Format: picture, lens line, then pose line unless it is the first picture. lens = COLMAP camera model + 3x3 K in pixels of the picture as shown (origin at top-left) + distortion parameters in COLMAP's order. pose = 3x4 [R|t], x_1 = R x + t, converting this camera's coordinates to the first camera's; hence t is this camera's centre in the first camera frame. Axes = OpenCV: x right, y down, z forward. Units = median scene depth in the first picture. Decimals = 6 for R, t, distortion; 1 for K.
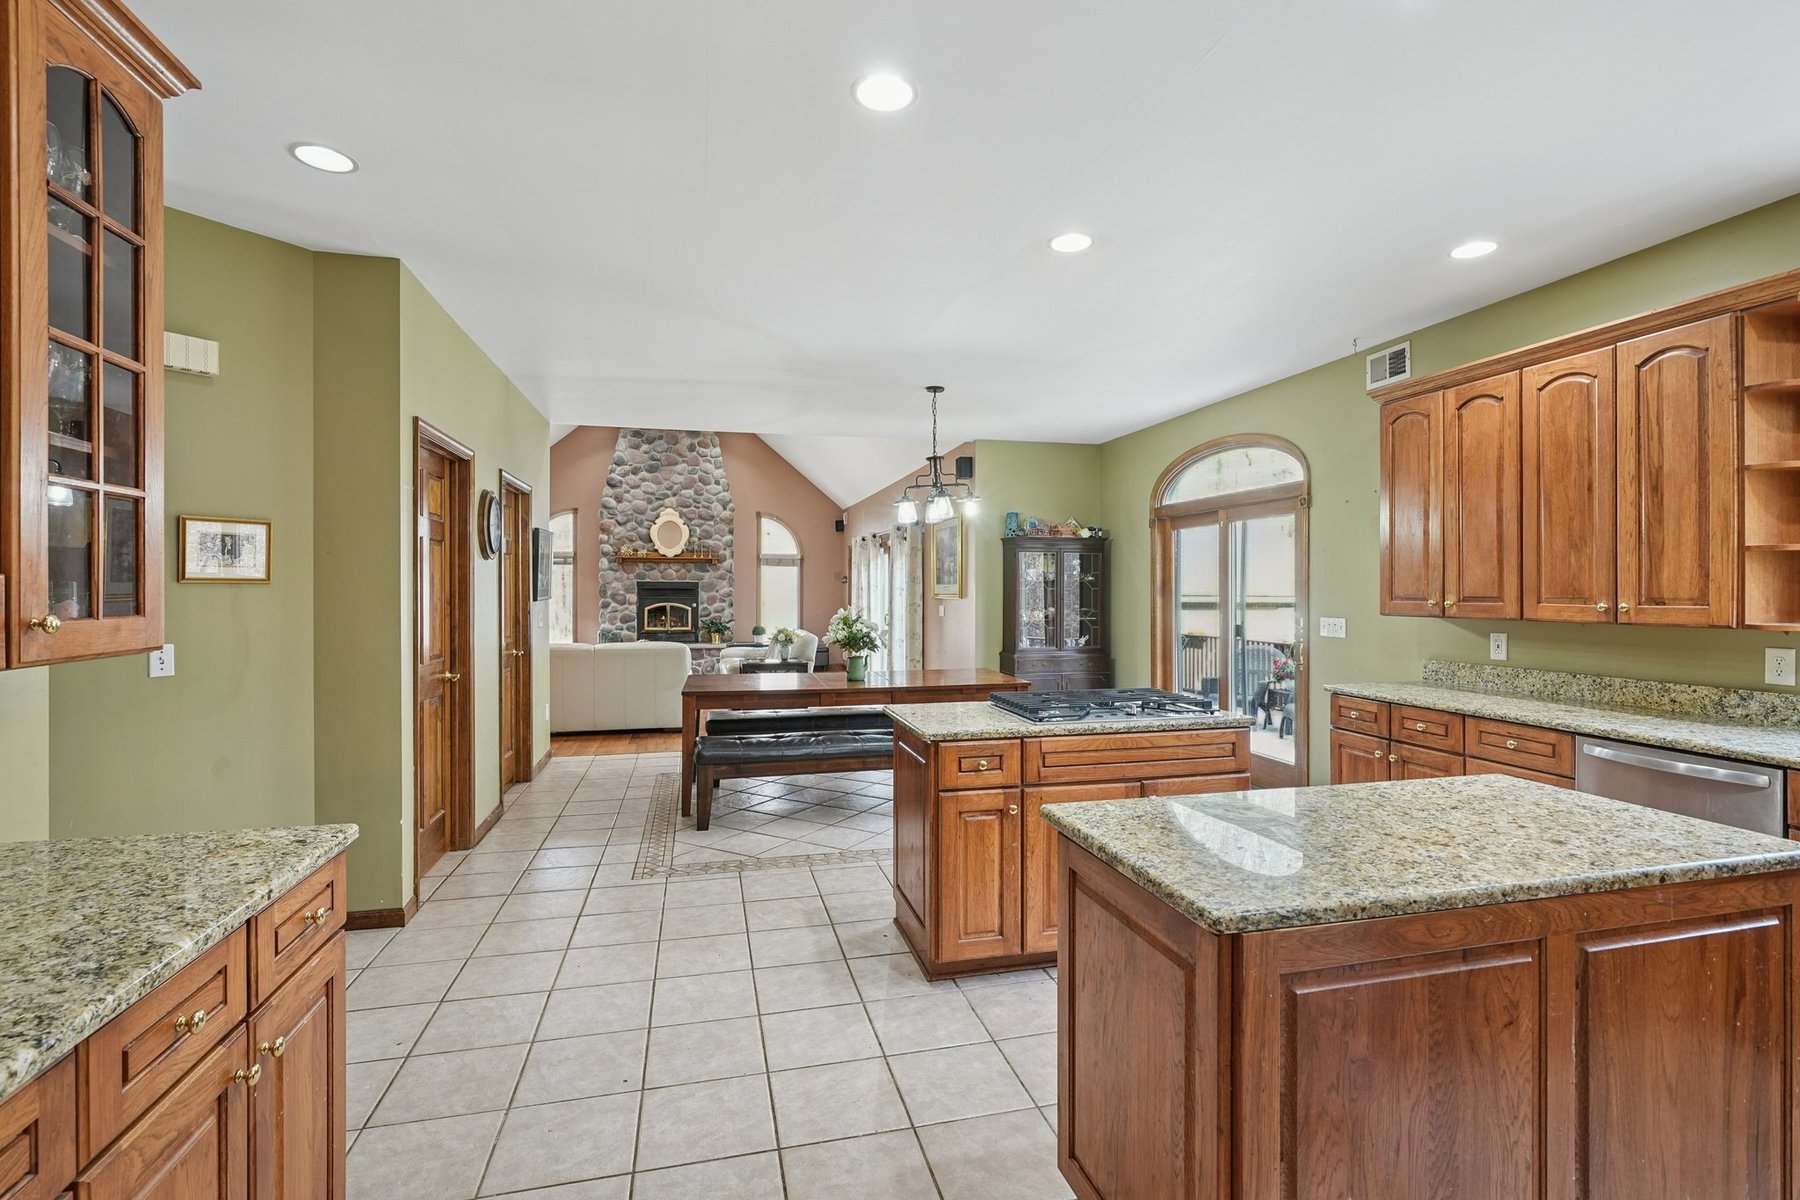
lens RADIAL K [[829.6, 0, 920.9], [0, 829.6, 592.0], [0, 0, 1]] dist [-0.009968, 0.003268]
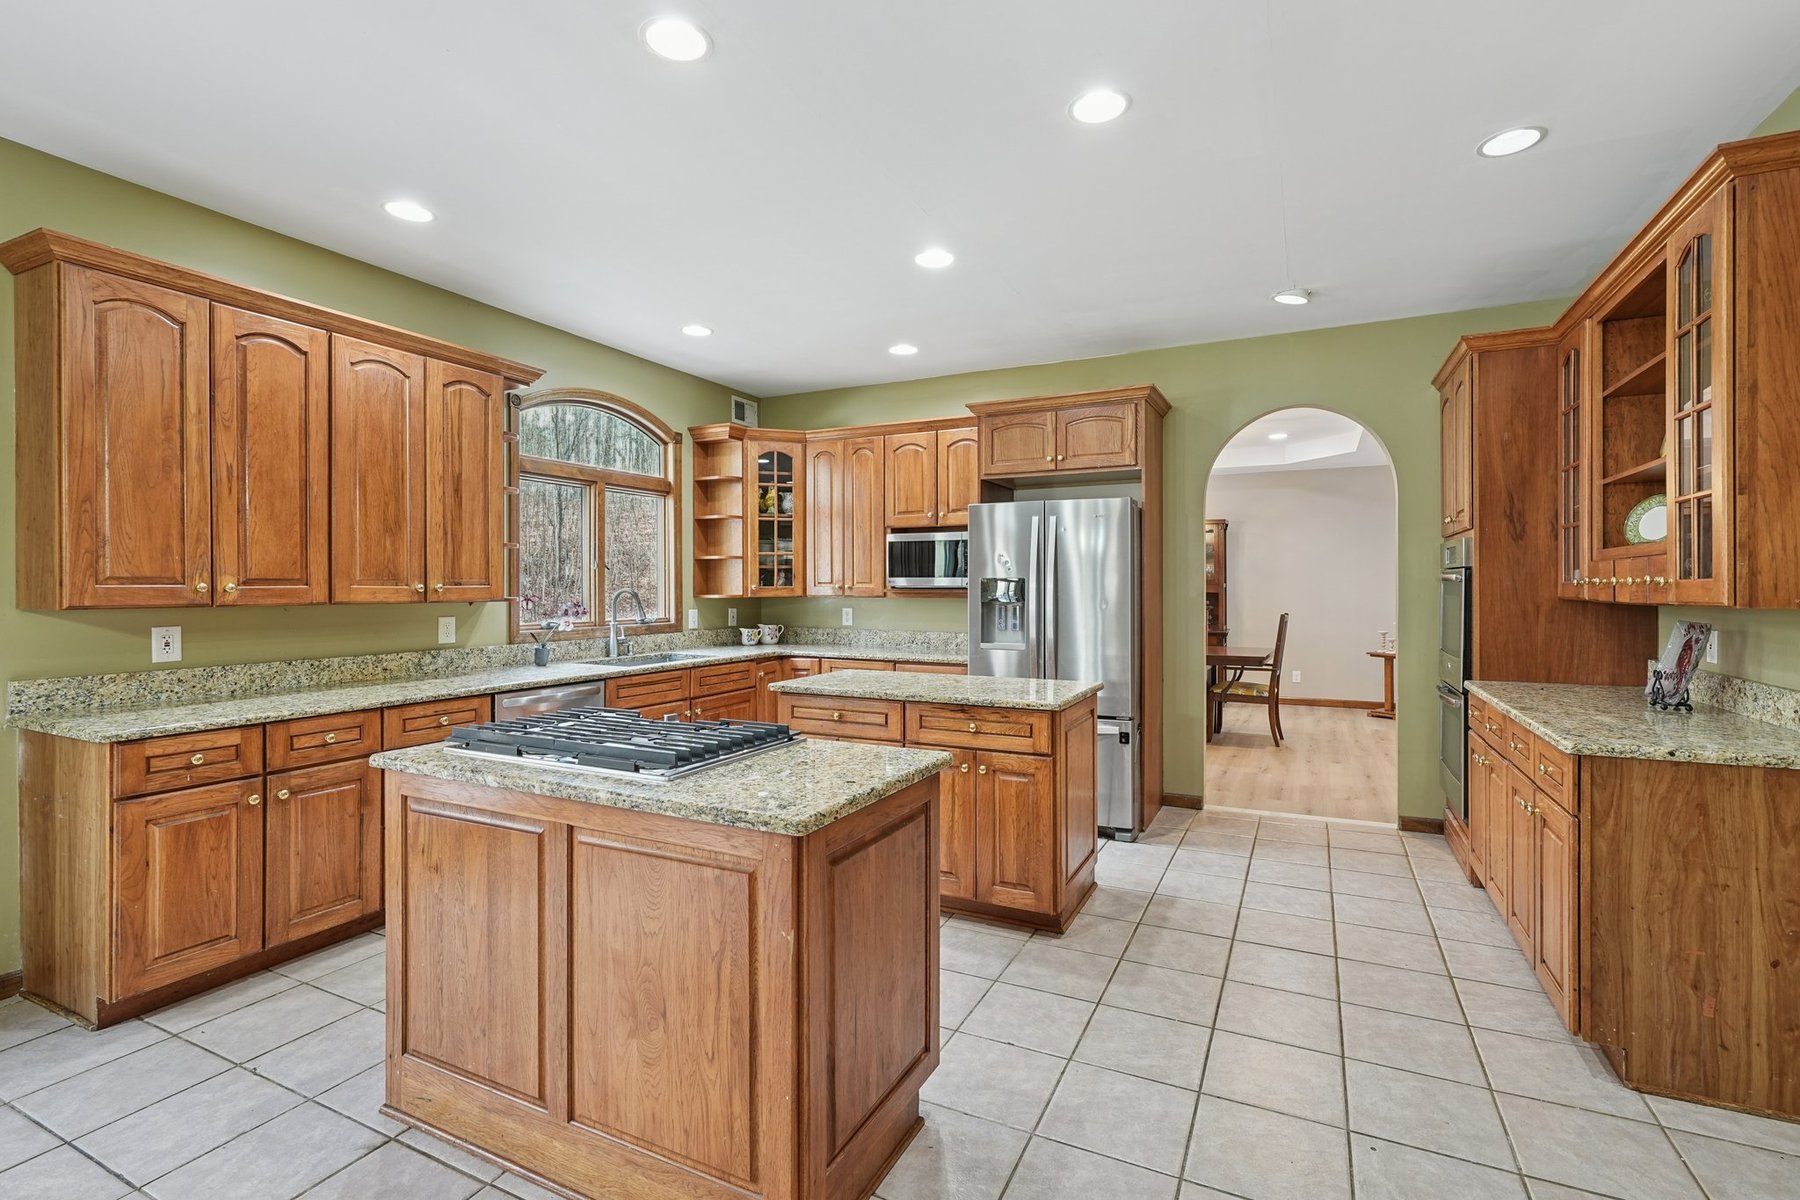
lens RADIAL K [[829.6, 0, 912.5], [0, 829.6, 580.1], [0, 0, 1]] dist [-0.009968, 0.003268]
pose [[-0.759170, 0.008911, 0.650831, -0.127904], [0.004677, 0.999955, -0.008235, 0.006337], [-0.650875, -0.003208, -0.759178, 0.445270]]
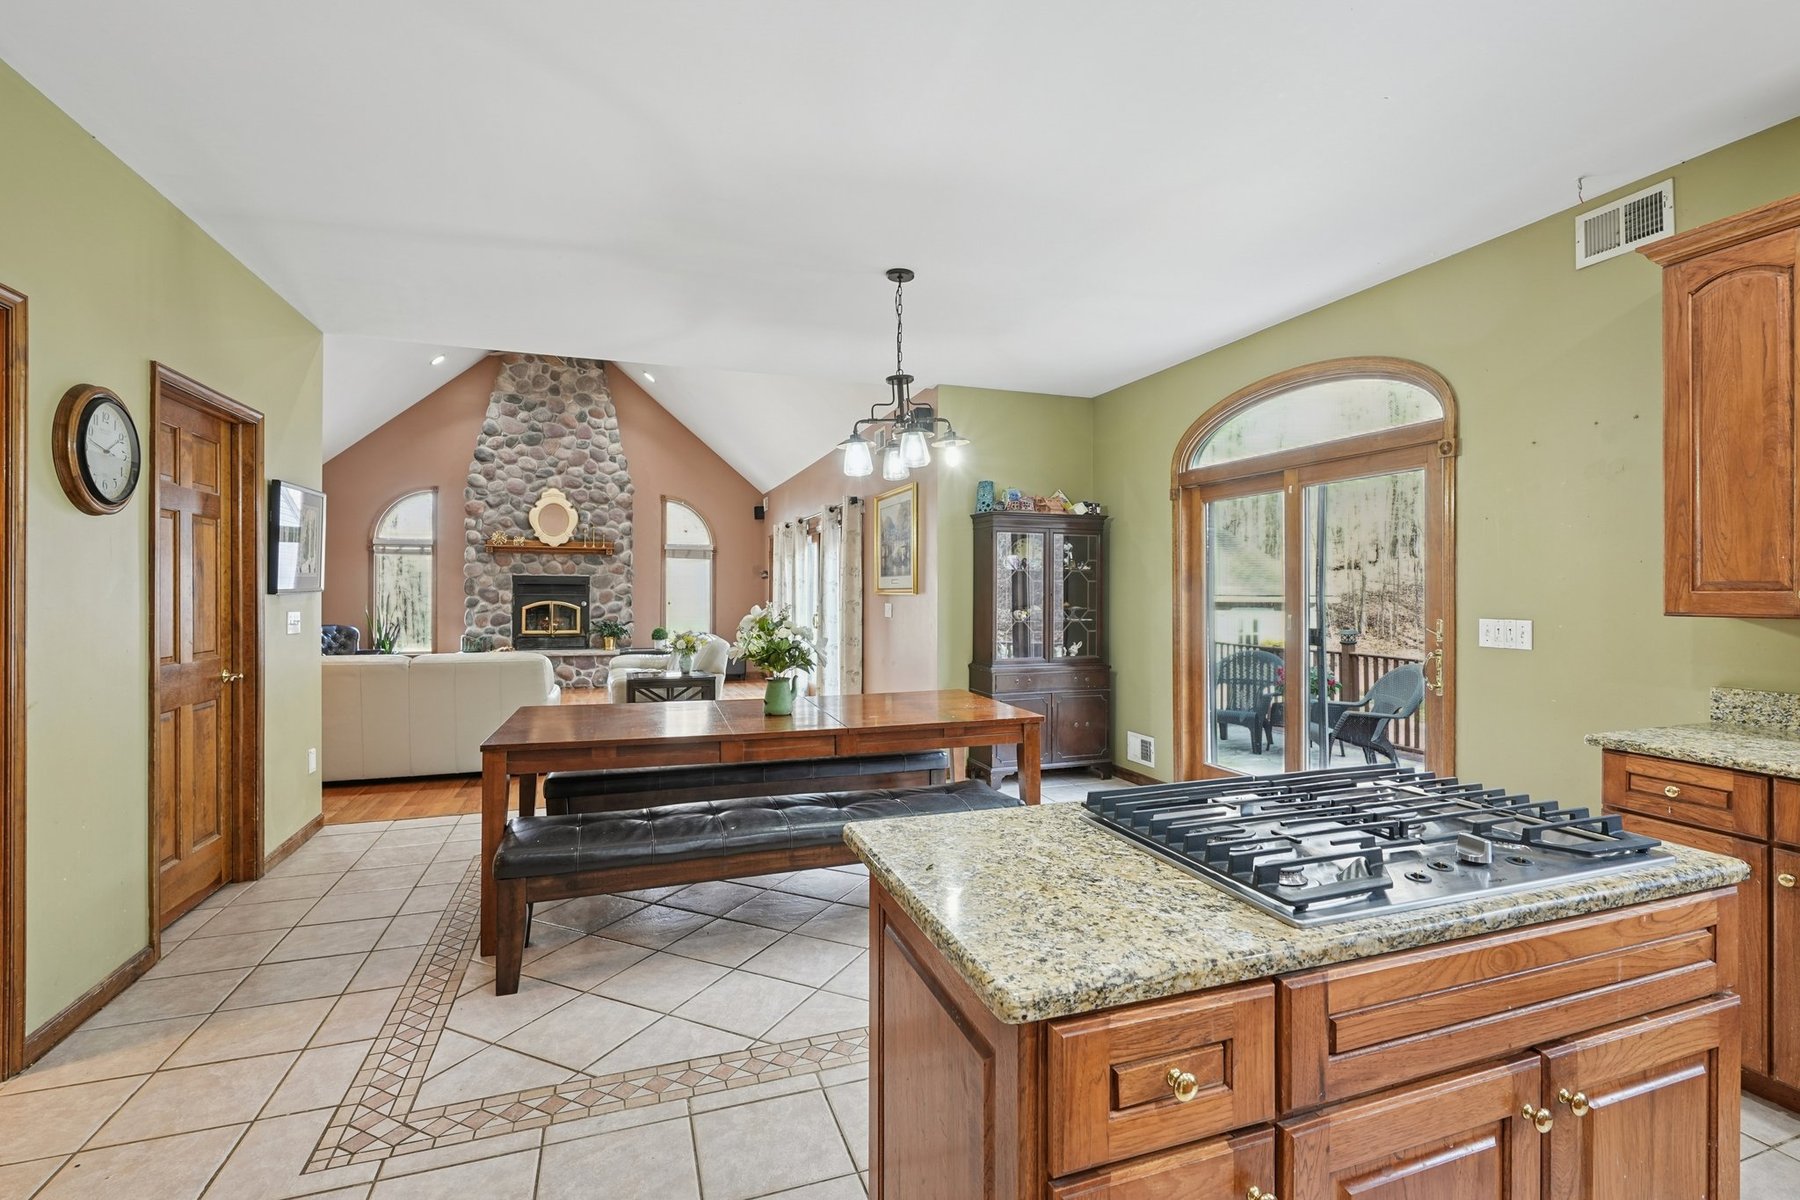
lens RADIAL K [[829.6, 0, 929.0], [0, 829.6, 588.1], [0, 0, 1]] dist [-0.009968, 0.003268]
pose [[0.994799, 0.002221, 0.101831, -0.015674], [-0.001717, 0.999986, -0.005034, 0.005268], [-0.101841, 0.004833, 0.994789, 0.193605]]
